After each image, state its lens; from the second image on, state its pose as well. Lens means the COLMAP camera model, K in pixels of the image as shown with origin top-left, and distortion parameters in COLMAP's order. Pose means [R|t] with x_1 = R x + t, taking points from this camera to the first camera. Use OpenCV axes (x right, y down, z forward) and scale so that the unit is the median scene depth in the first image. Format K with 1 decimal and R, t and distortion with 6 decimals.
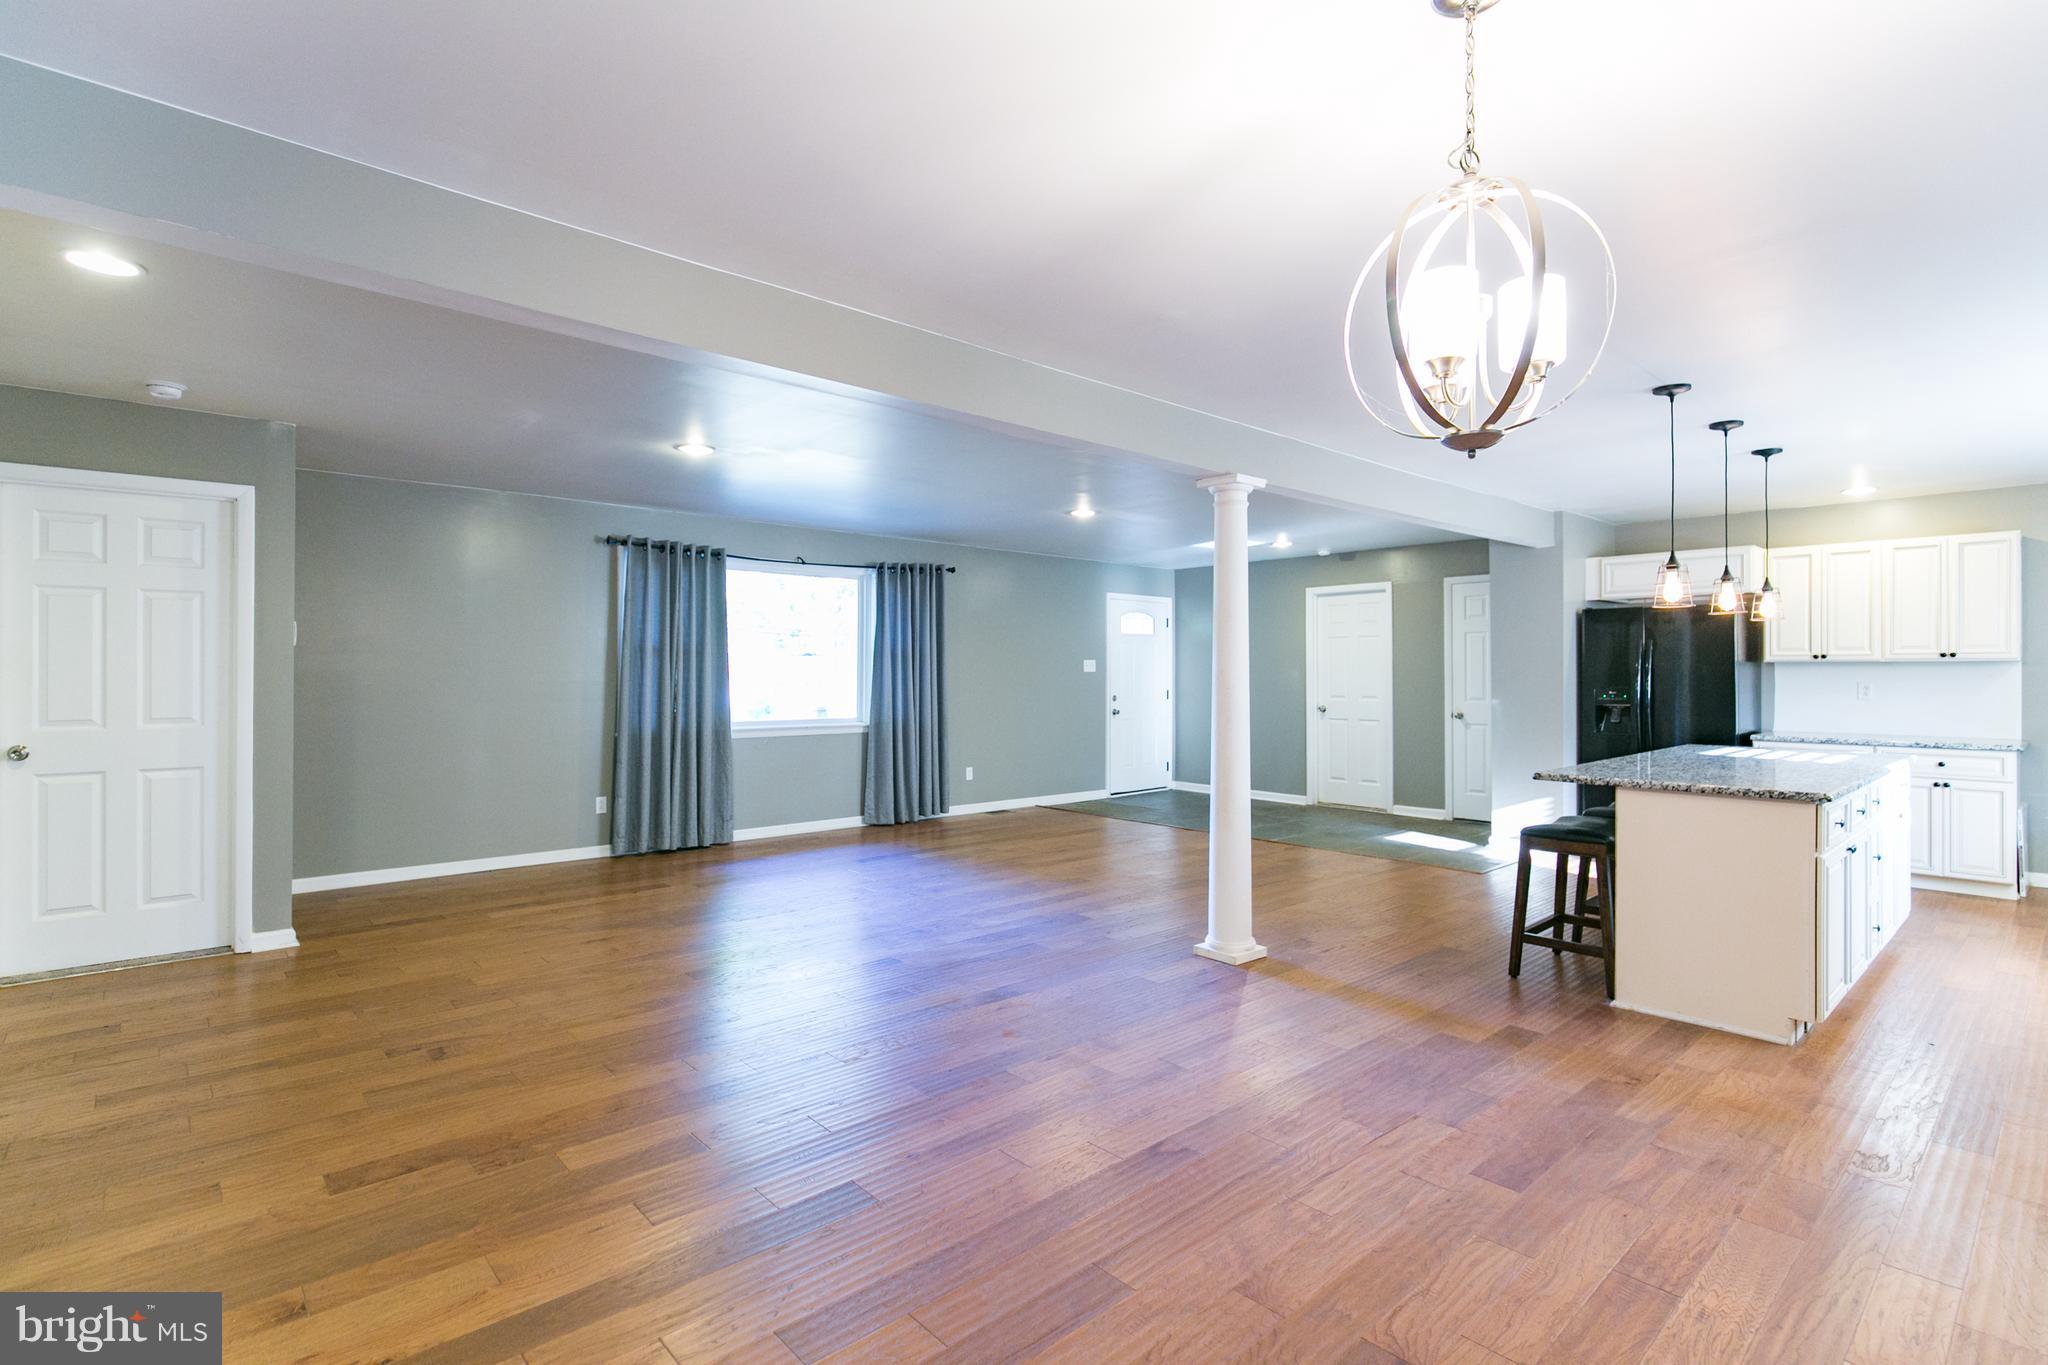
lens RADIAL K [[973.0, 0, 1024.6], [0, 973.0, 670.2], [0, 0, 1]] dist [-0.004317, 0.000914]
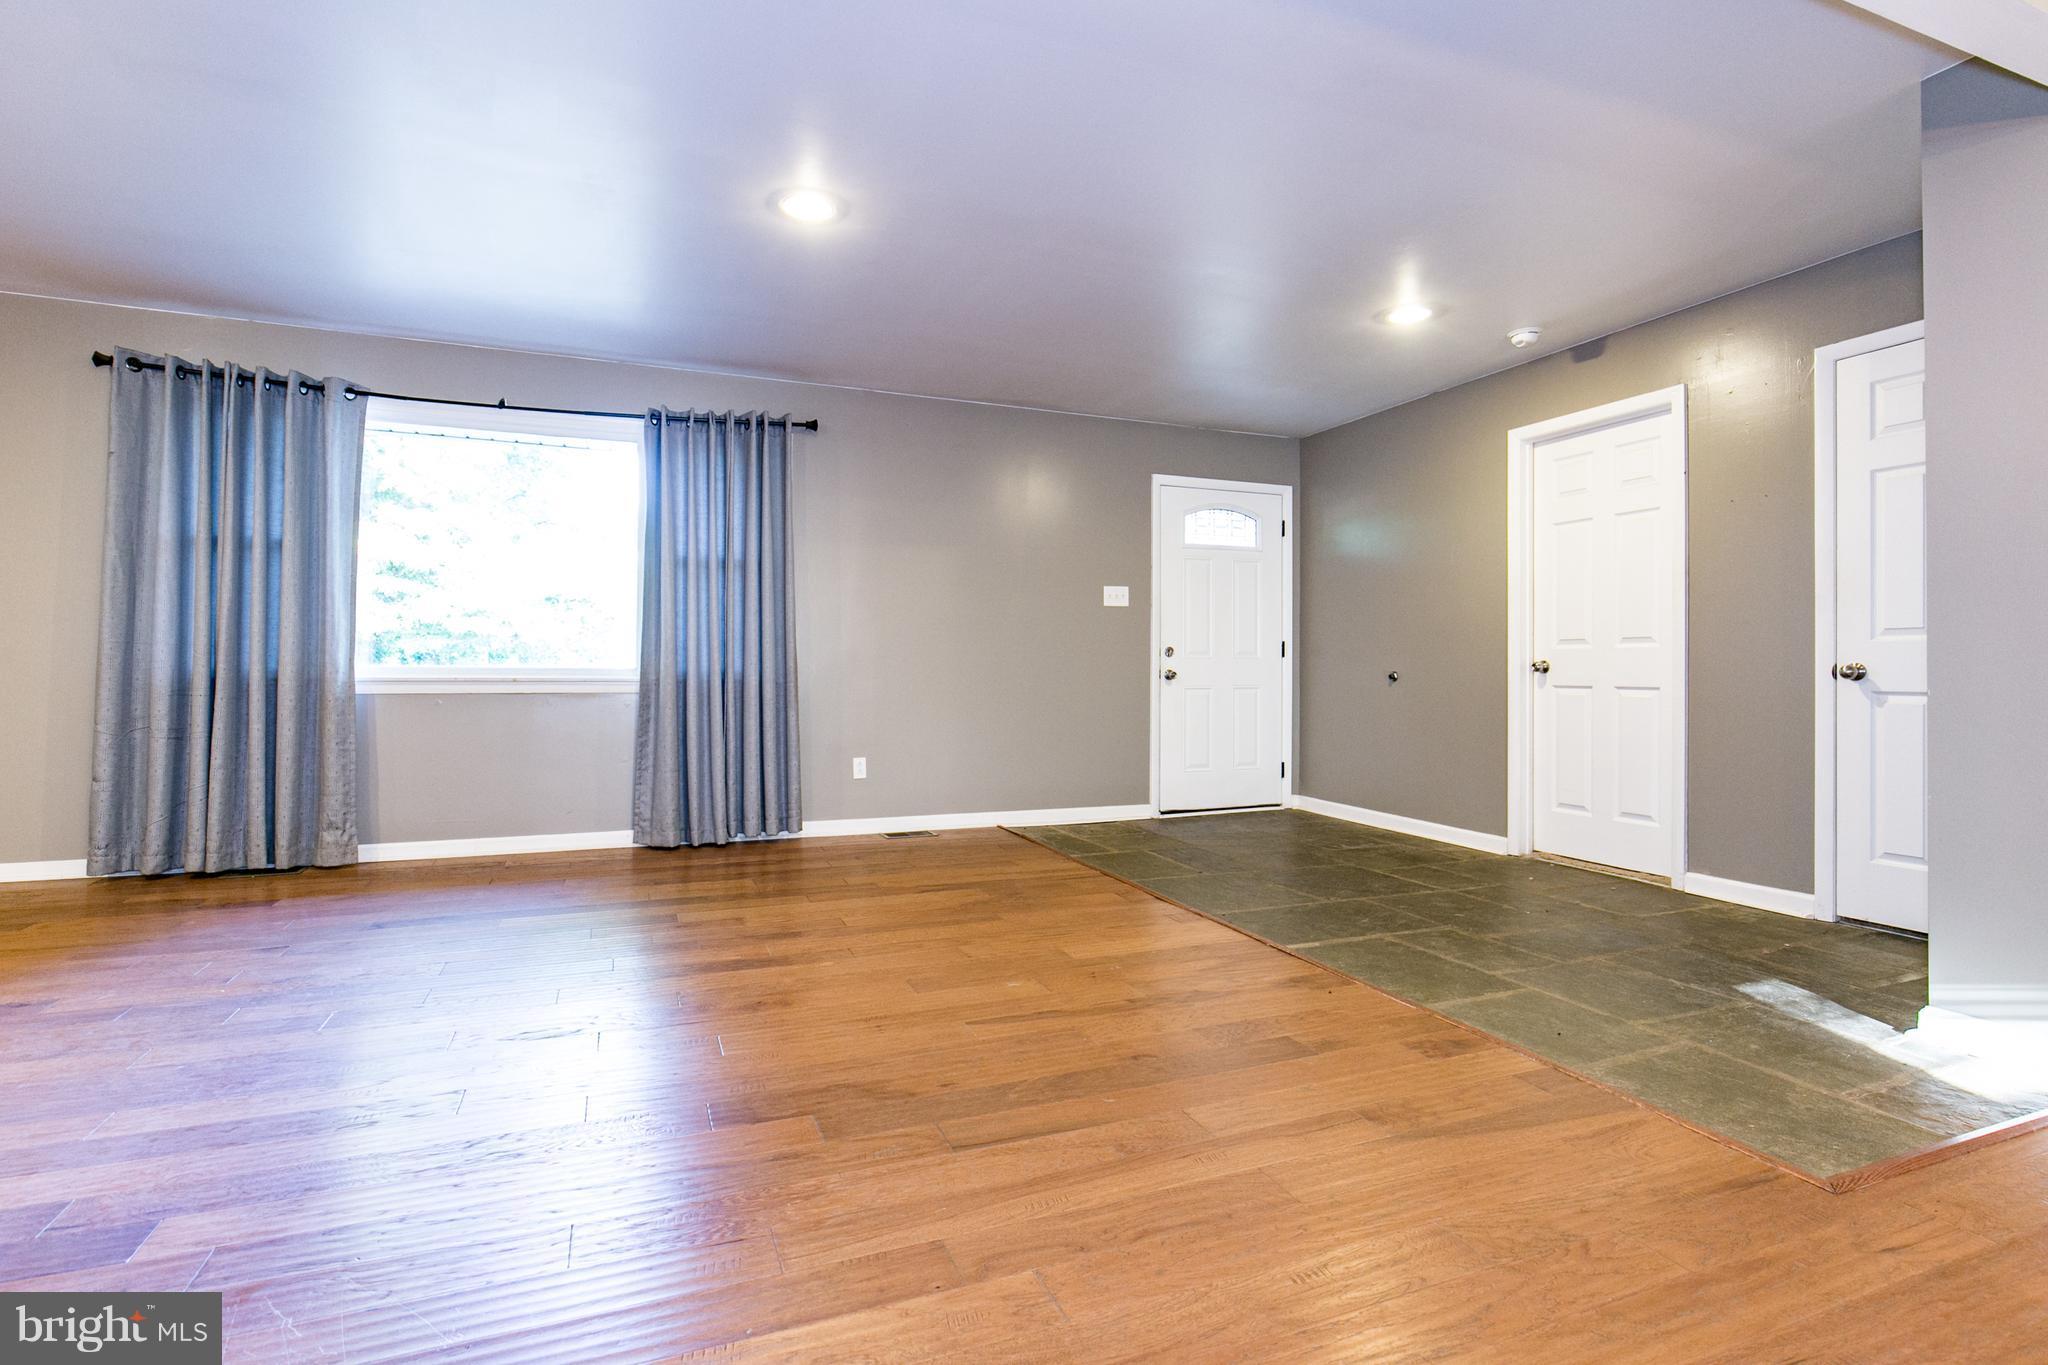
lens RADIAL K [[986.5, 0, 1016.6], [0, 986.5, 652.6], [0, 0, 1]] dist [0.002209, -0.000029]
pose [[0.938801, -0.001800, -0.344456, 0.270910], [-0.002251, 0.999933, -0.011358, 0.046106], [0.344453, 0.011438, 0.938734, 0.506819]]
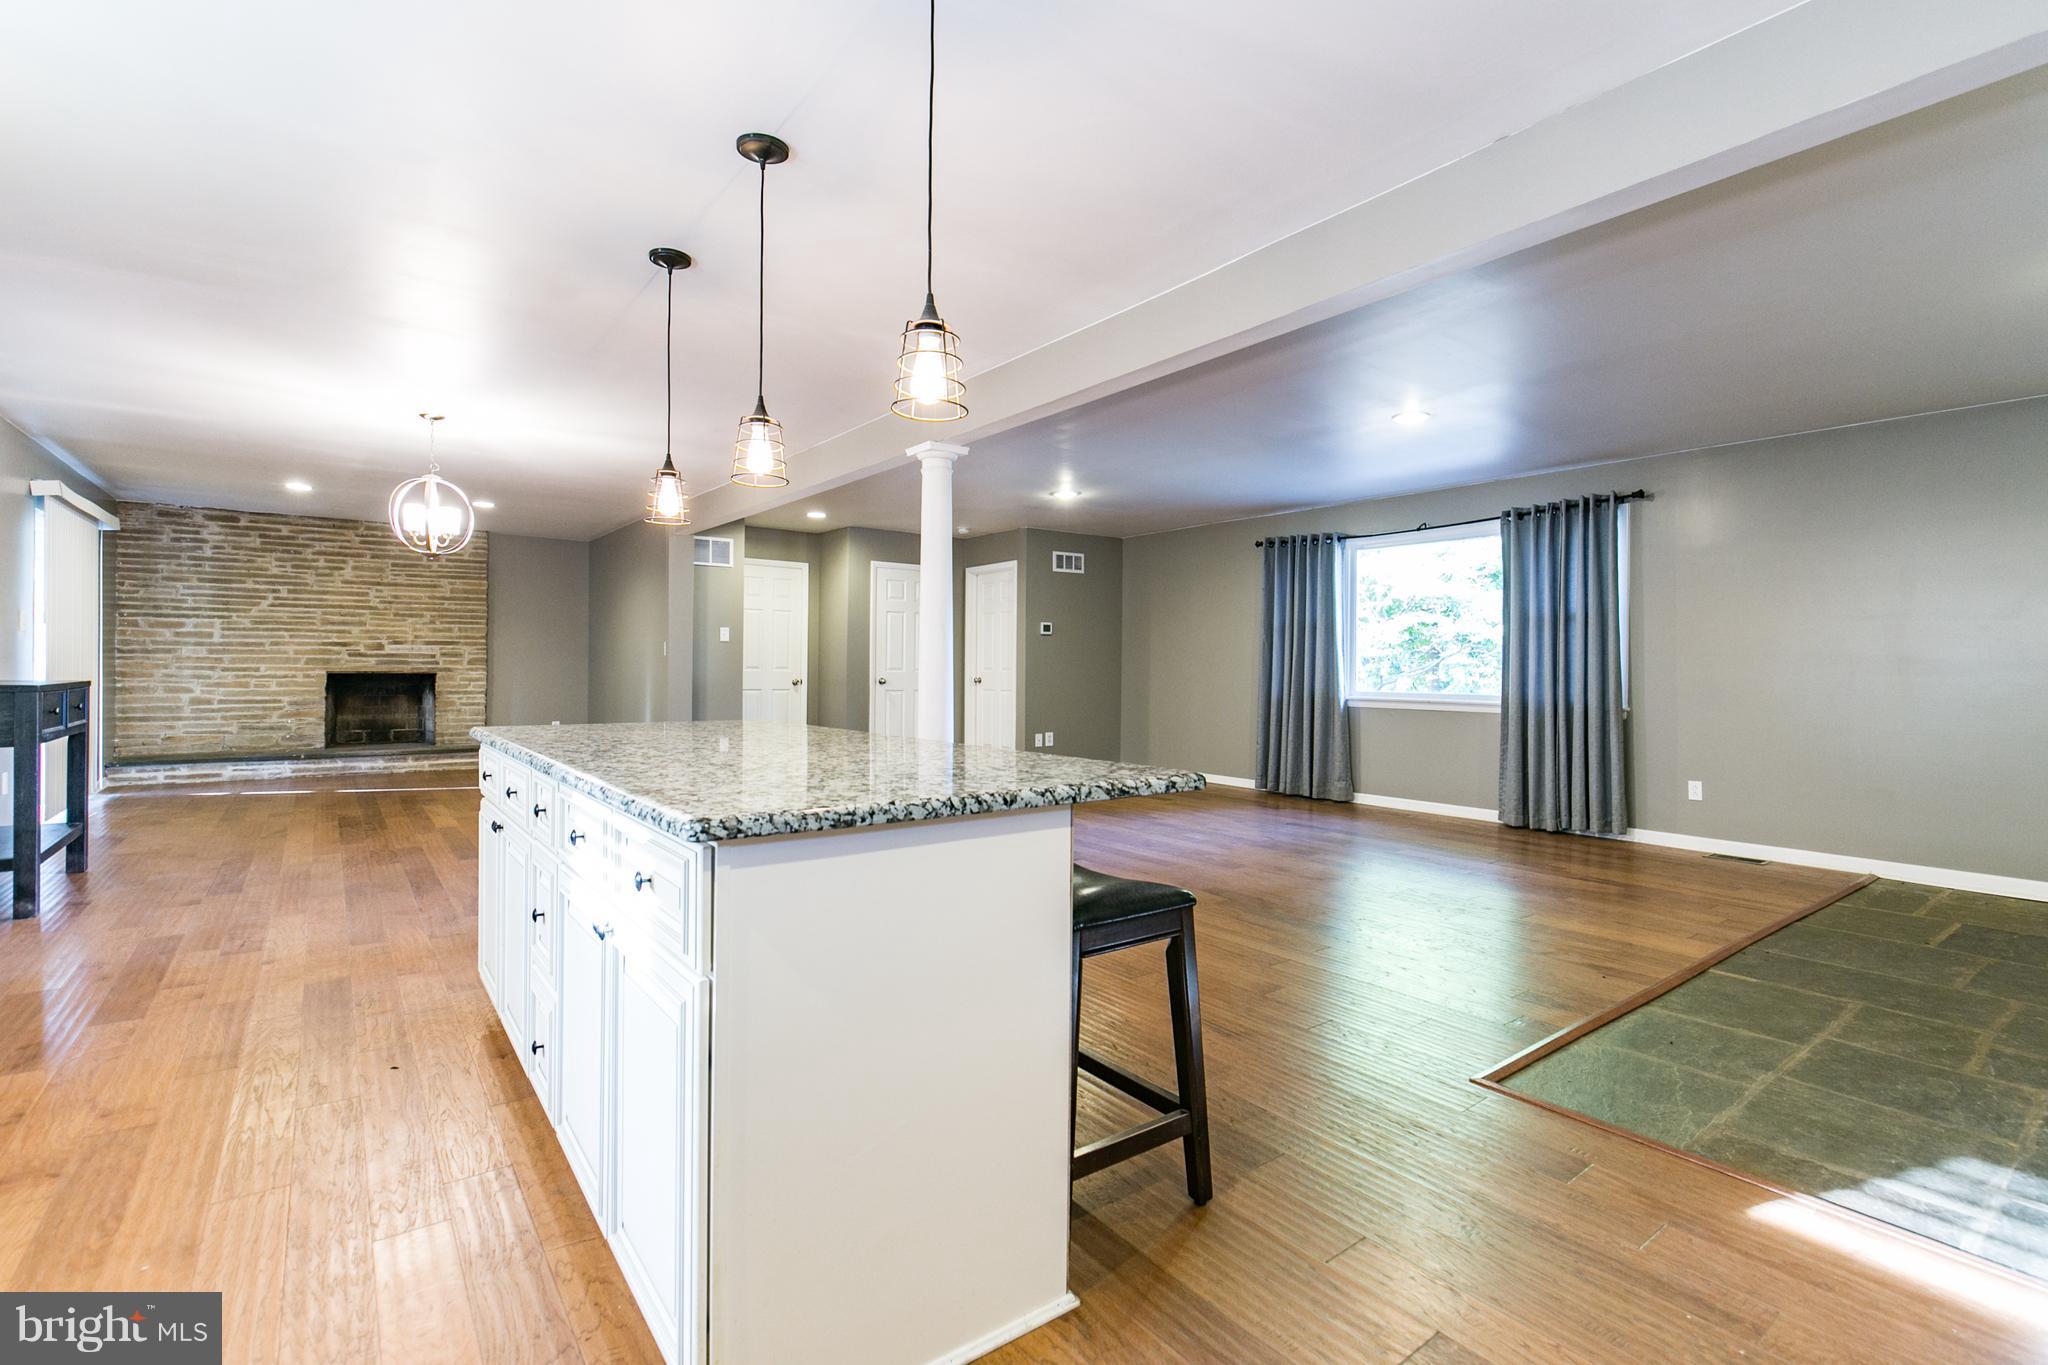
lens RADIAL K [[924.9, 0, 1019.8], [0, 924.9, 670.3], [0, 0, 1]] dist [0.002199, -0.002901]
pose [[-0.090839, -0.001055, -0.995865, 0.682225], [-0.005220, 0.999986, -0.000583, 0.029529], [0.995852, 0.005146, -0.090843, 0.658205]]
